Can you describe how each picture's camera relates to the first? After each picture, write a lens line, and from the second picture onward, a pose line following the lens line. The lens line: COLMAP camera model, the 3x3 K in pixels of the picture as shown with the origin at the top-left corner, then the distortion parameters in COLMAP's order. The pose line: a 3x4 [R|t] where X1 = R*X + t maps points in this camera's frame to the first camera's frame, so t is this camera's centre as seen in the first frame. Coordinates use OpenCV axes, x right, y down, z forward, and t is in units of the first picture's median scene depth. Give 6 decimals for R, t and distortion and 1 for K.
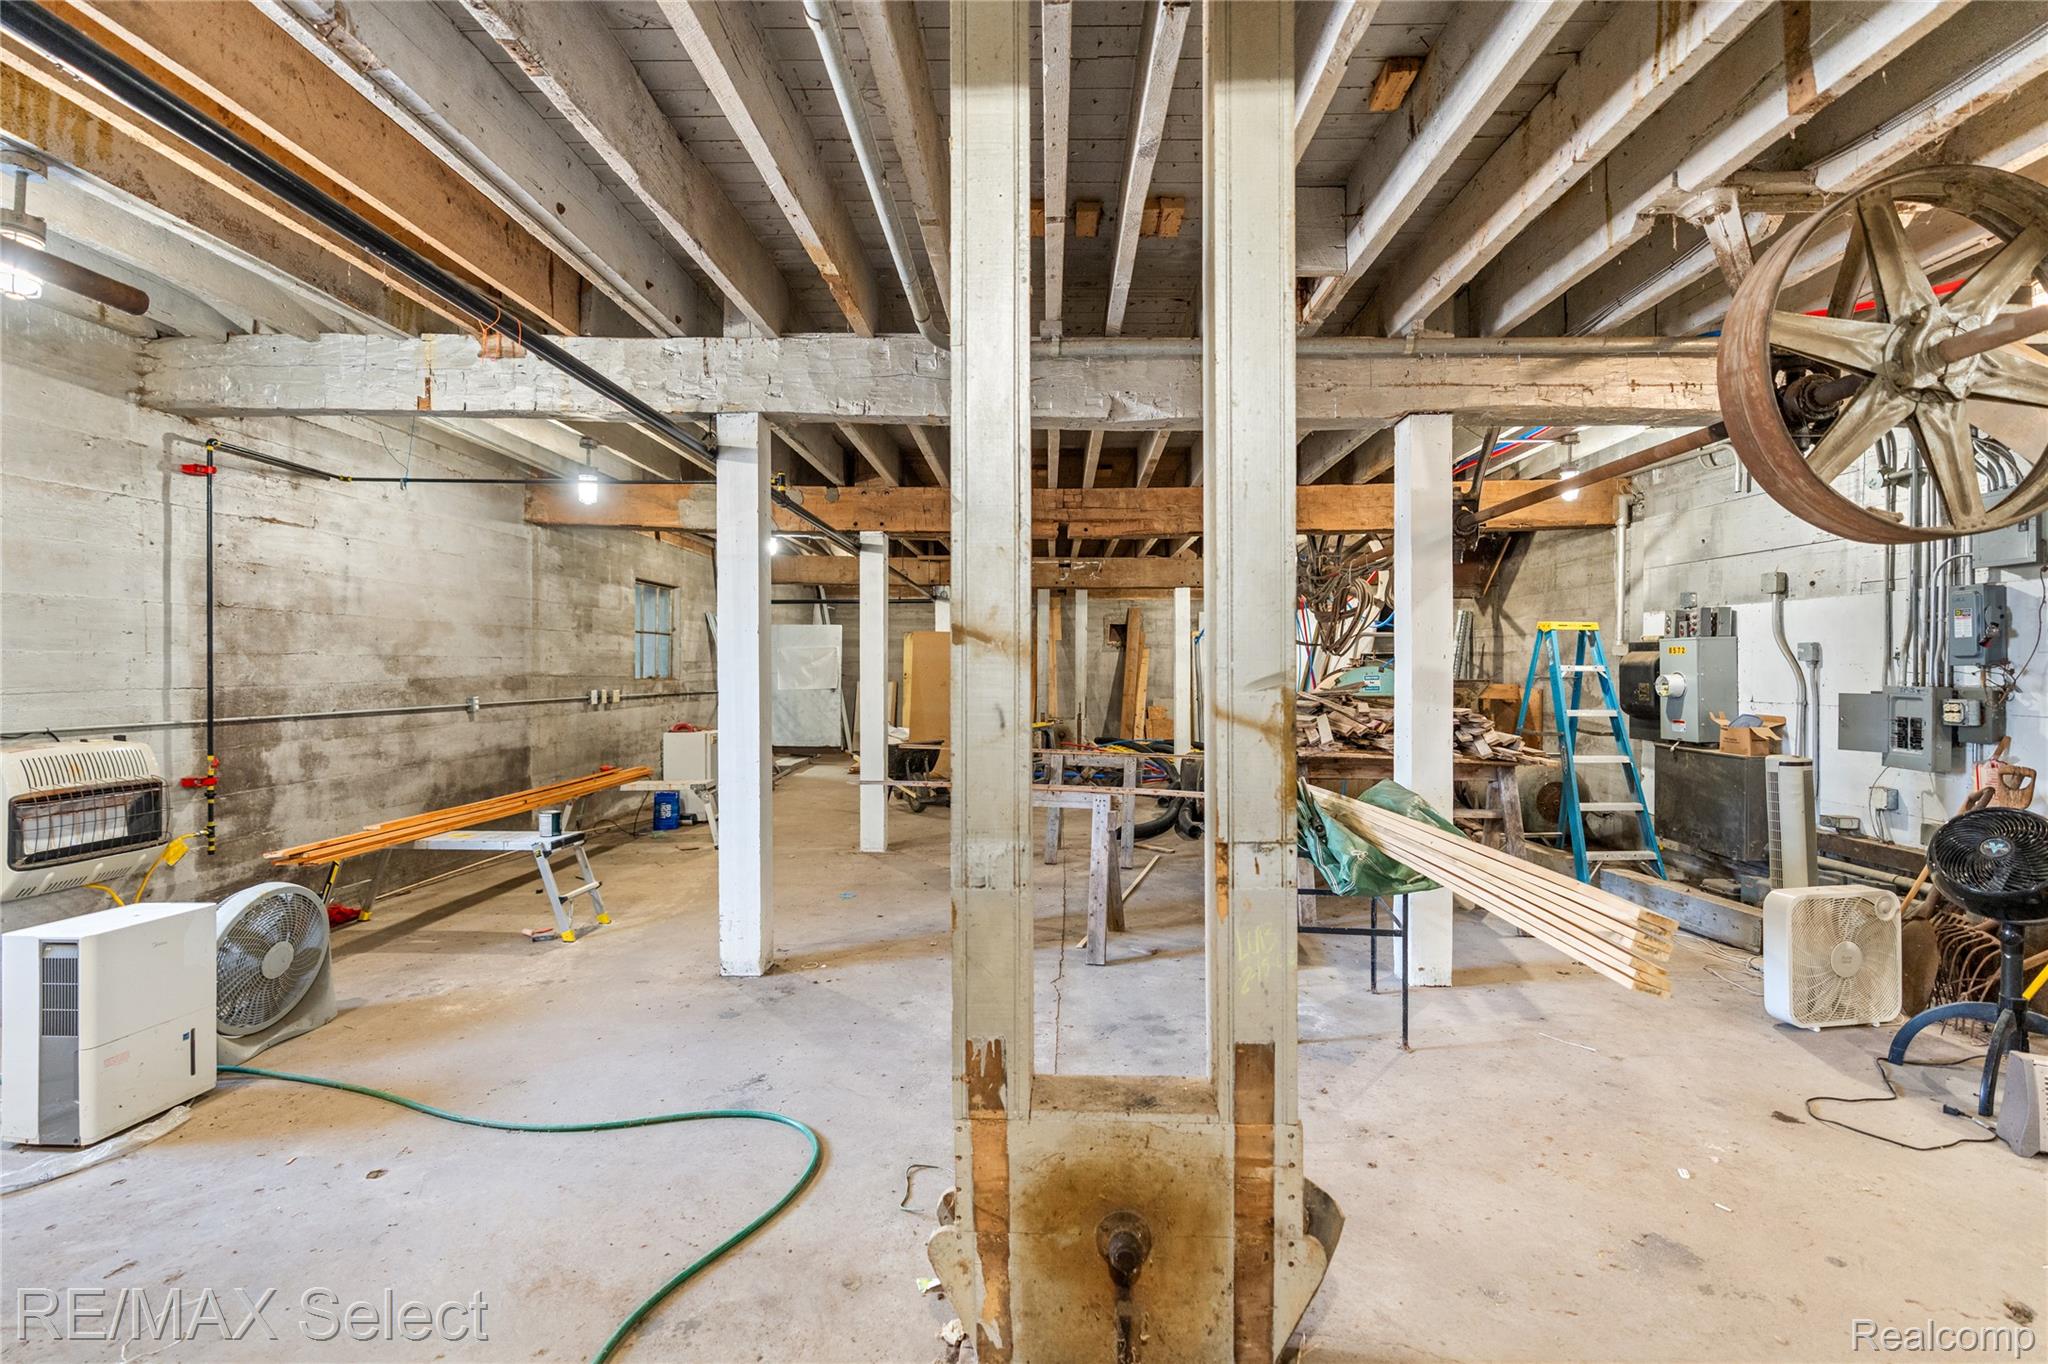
lens RADIAL K [[920.1, 0, 1023.2], [0, 920.1, 674.7], [0, 0, 1]] dist [-0.009475, 0.002948]
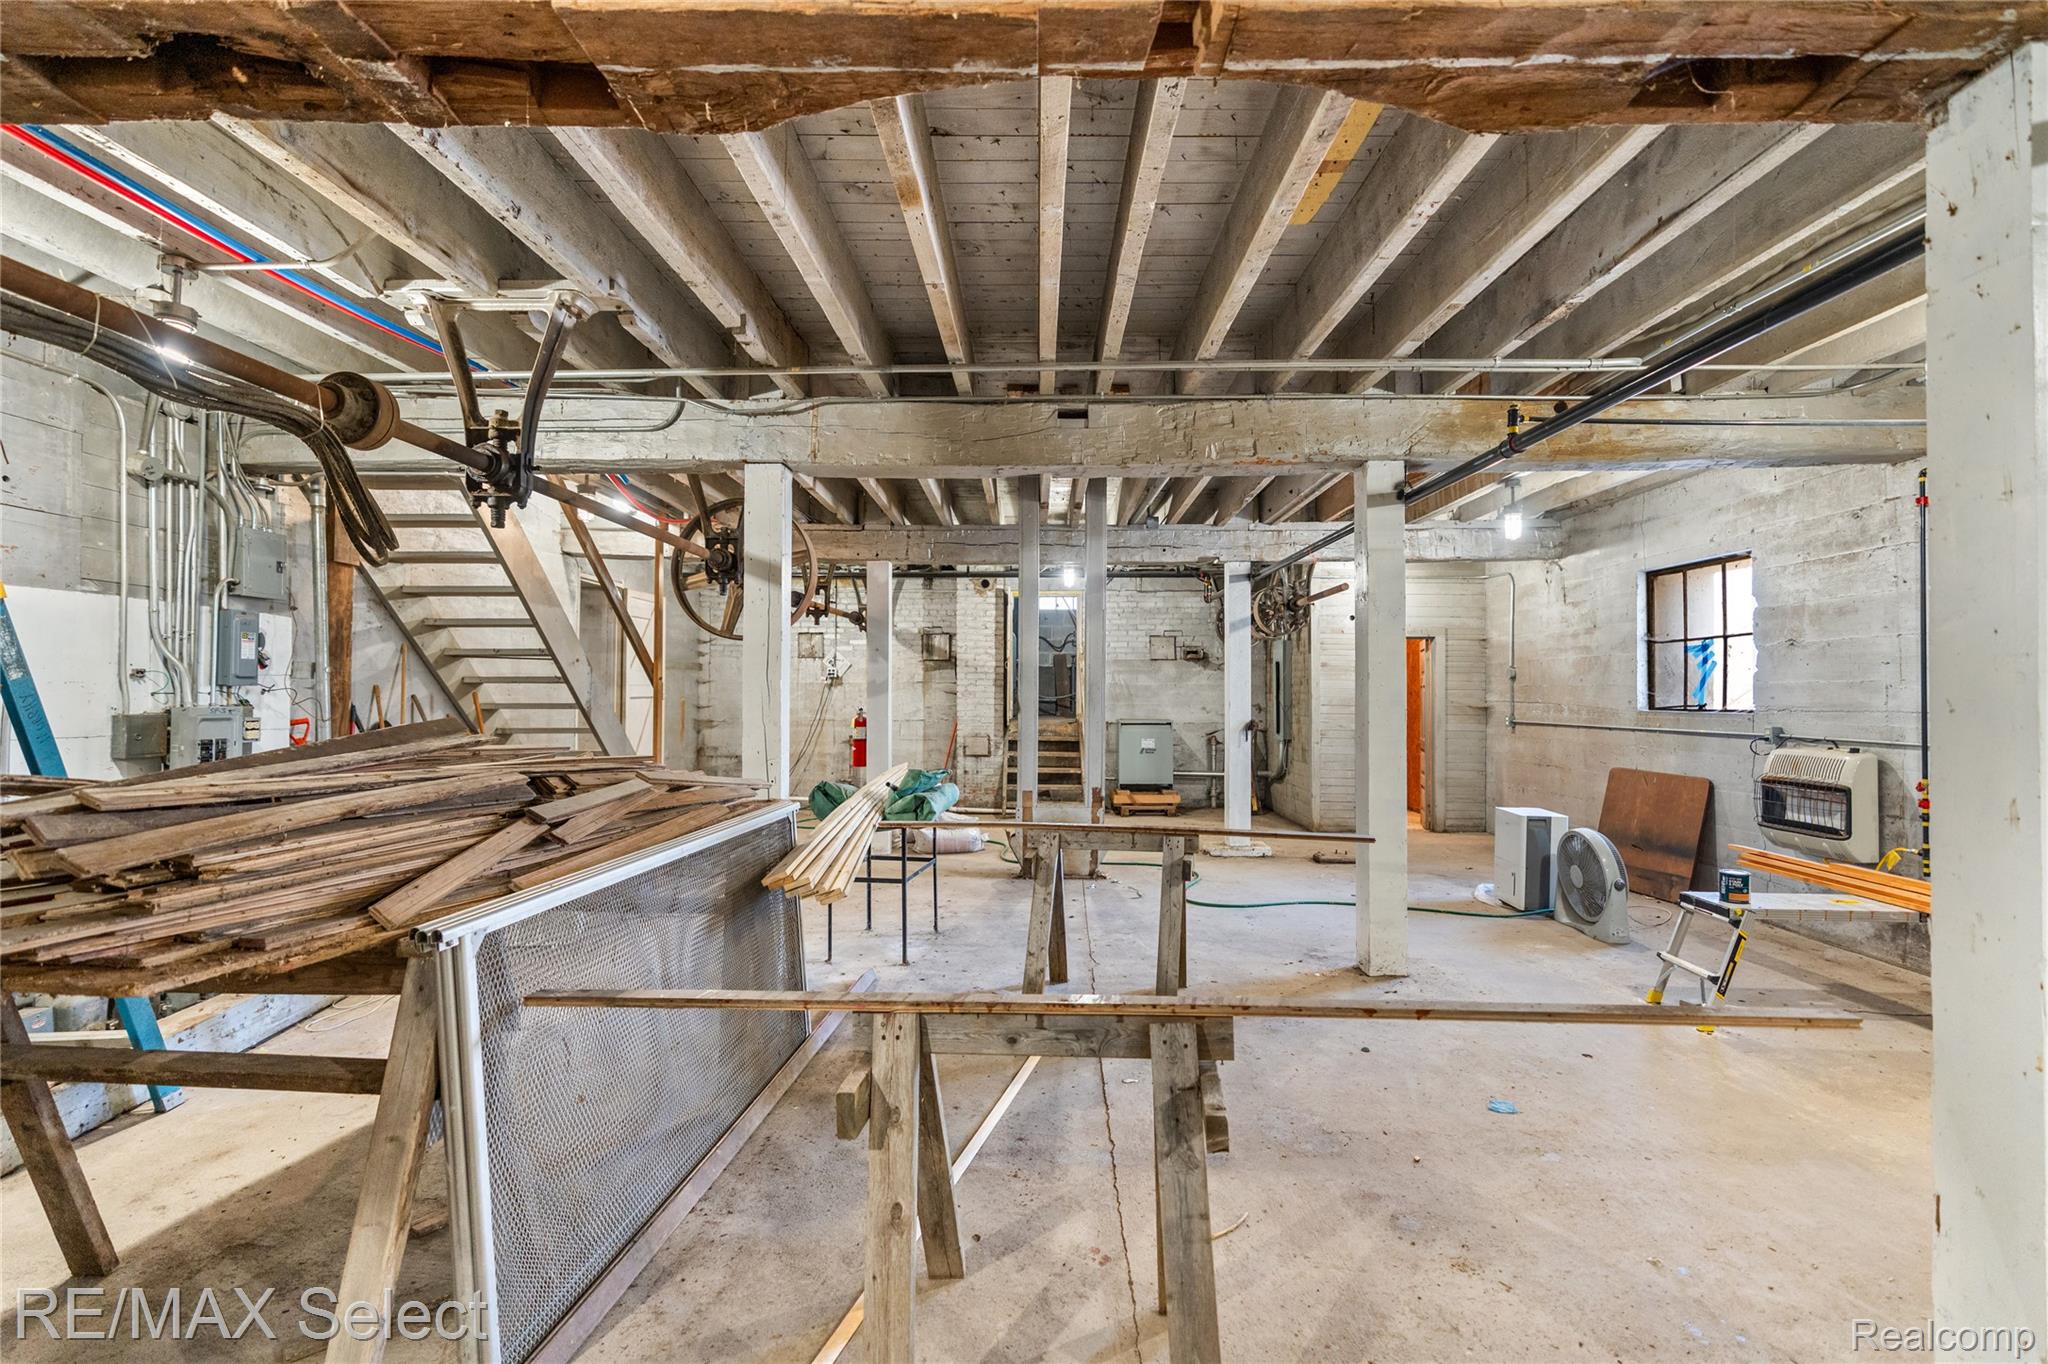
lens RADIAL K [[920.1, 0, 1023.0], [0, 920.1, 684.4], [0, 0, 1]] dist [-0.009475, 0.002948]
pose [[-0.999976, -0.002571, 0.006500, 0.057441], [-0.002606, 0.999982, -0.005419, -0.004418], [-0.006486, -0.005436, -0.999964, 1.058687]]
